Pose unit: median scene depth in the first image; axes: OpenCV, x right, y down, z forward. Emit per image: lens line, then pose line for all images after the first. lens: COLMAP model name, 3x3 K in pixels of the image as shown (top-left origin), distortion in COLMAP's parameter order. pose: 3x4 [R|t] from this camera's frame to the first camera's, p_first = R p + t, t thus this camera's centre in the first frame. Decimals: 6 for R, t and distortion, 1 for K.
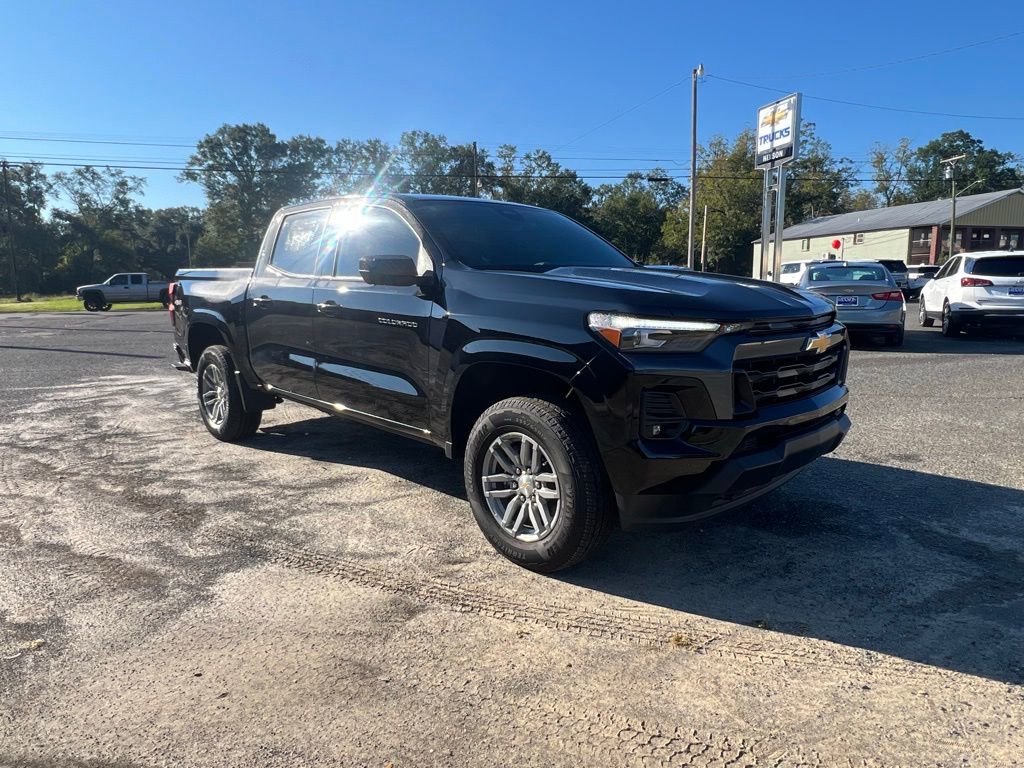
lens RADIAL K [[680.8, 0, 501.8], [0, 680.8, 386.0], [0, 0, 1]] dist [-0.003605, -0.000779]
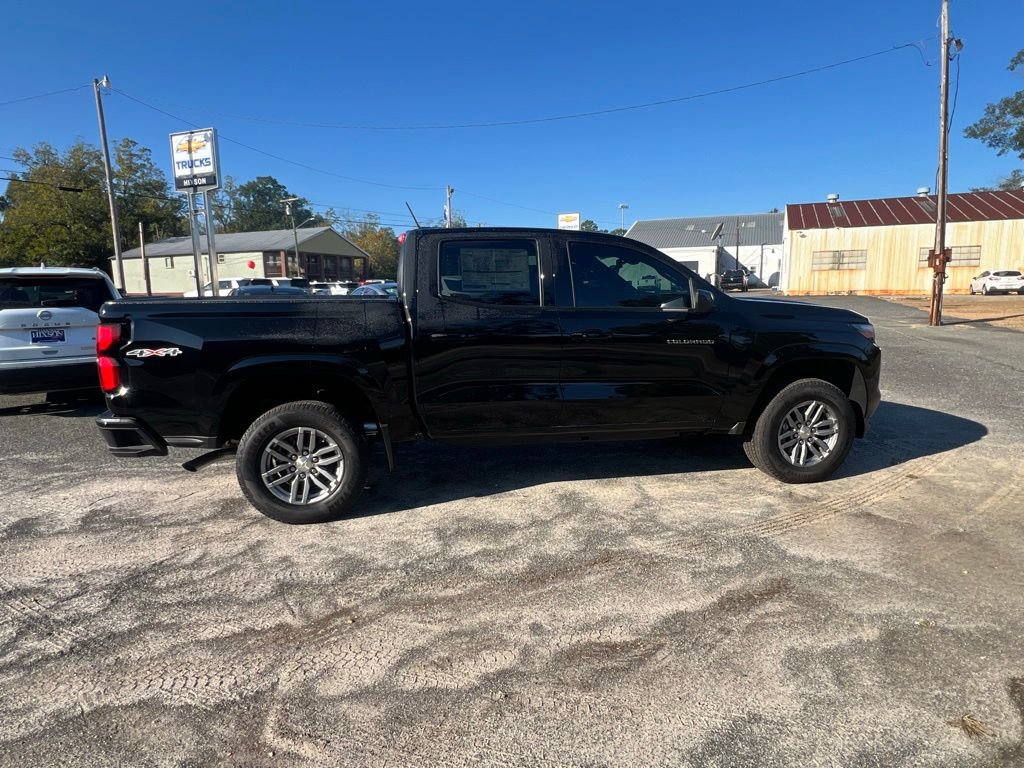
lens RADIAL K [[592.5, 0, 512.0], [0, 592.5, 384.0], [0, 0, 1]] dist [-0.001744, -0.000087]
pose [[0.546174, -0.138630, 0.826121, -0.150054], [0.140784, 0.987374, 0.072613, -0.016896], [-0.825757, 0.076645, 0.558795, 0.078640]]
